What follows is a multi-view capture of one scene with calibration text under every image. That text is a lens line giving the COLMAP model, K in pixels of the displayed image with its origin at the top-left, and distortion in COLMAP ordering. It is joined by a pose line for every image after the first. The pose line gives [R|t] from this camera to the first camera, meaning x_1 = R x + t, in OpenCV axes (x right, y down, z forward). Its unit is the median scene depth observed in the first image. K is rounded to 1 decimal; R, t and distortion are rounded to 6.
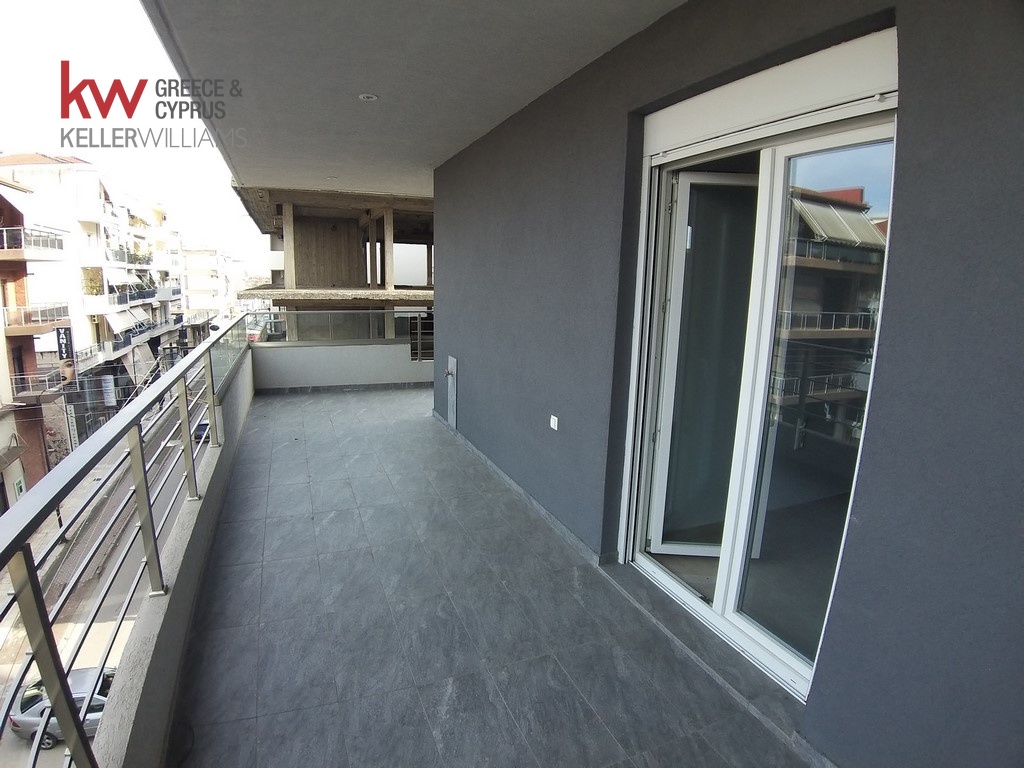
lens RADIAL K [[530.5, 0, 512.0], [0, 530.5, 384.0], [0, 0, 1]] dist [-0.102610, -0.000215]
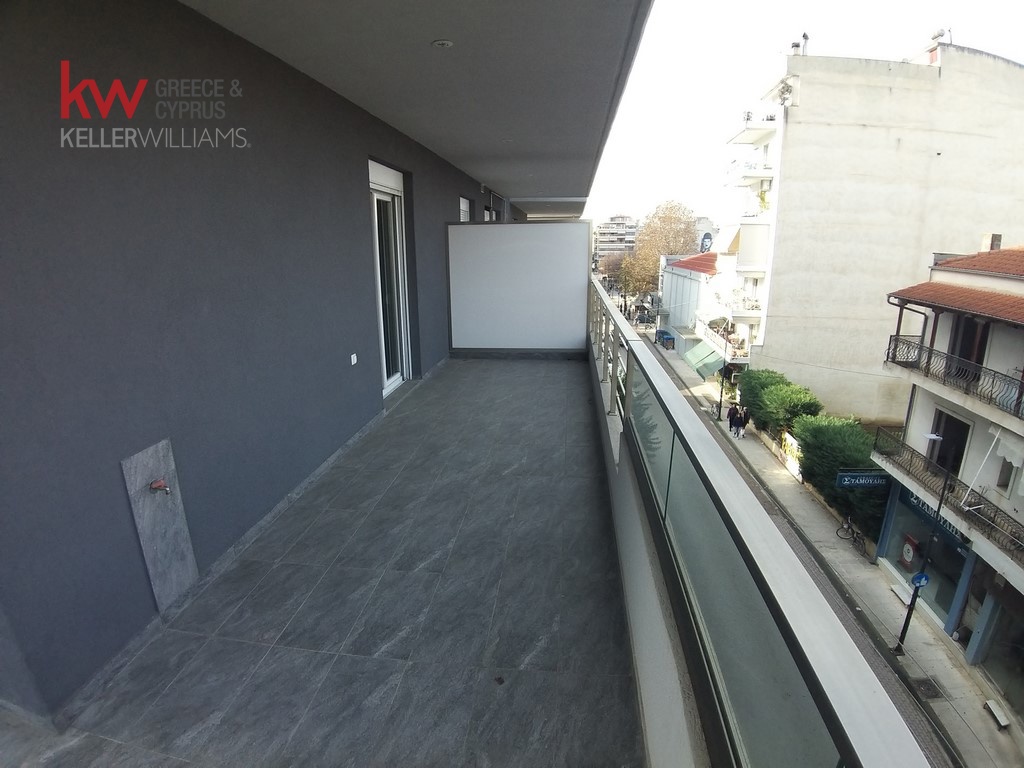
lens RADIAL K [[530.5, 0, 512.0], [0, 530.5, 384.0], [0, 0, 1]] dist [-0.102610, -0.000215]
pose [[-0.873126, -0.144792, 0.465495, -0.872820], [0.078470, 0.900678, 0.427342, -0.395902], [-0.481137, 0.409651, -0.775044, 1.839639]]
